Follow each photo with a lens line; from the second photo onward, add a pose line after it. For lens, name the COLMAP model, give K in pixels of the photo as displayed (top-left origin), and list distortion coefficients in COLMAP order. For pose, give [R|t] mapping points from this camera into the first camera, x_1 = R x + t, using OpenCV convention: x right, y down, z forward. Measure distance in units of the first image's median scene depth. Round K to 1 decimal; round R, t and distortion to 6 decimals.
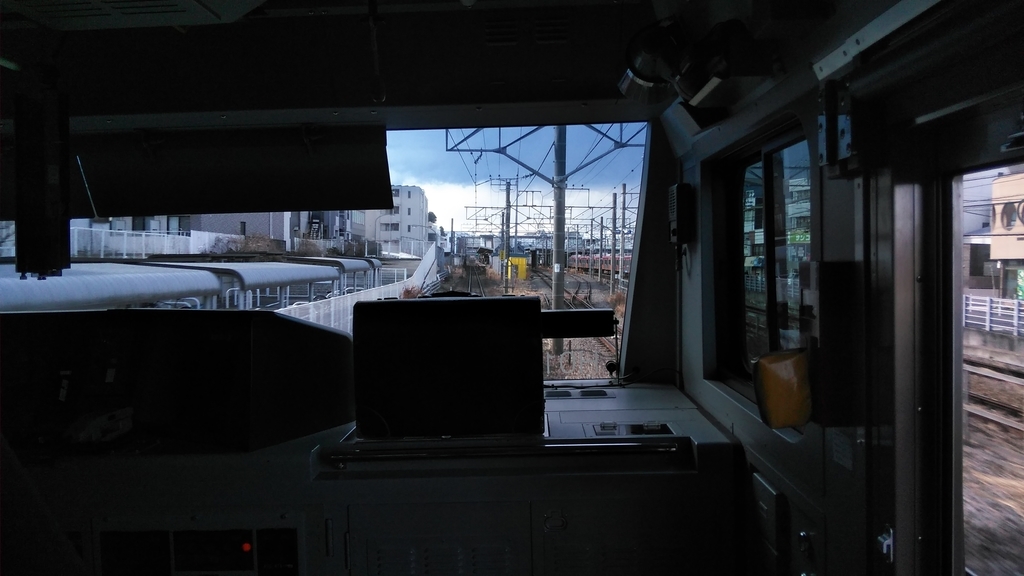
lens RADIAL K [[740.5, 0, 510.9], [0, 740.5, 287.1], [0, 0, 1]] dist [0.004900, -0.003275]
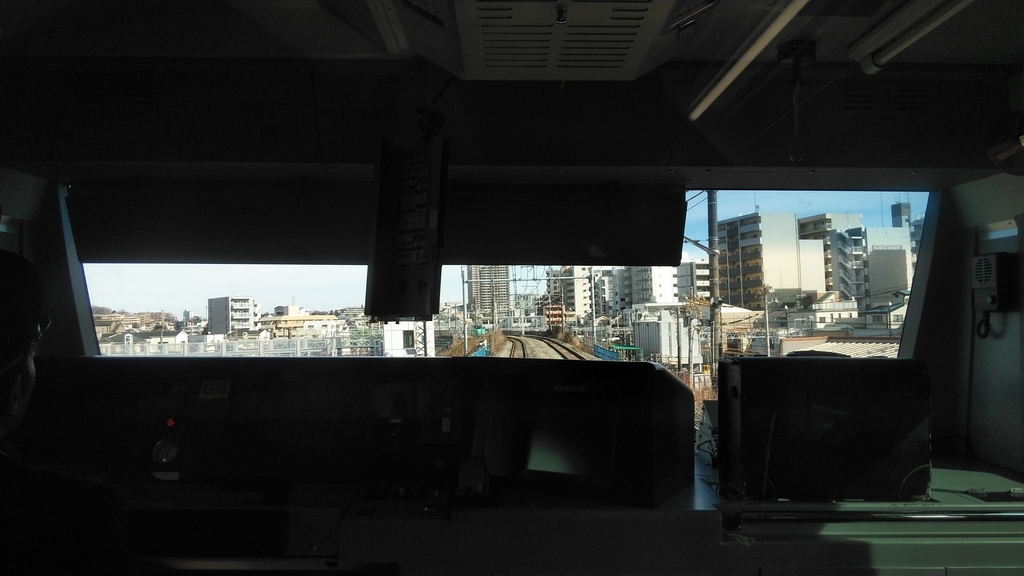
lens RADIAL K [[743.3, 0, 511.1], [0, 743.3, 288.8], [0, 0, 1]] dist [0.004106, -0.005337]
pose [[0.998959, 0.036016, 0.028008, -0.471030], [-0.033679, 0.996236, -0.079867, 0.014247], [-0.030779, 0.078841, 0.996412, 0.008804]]
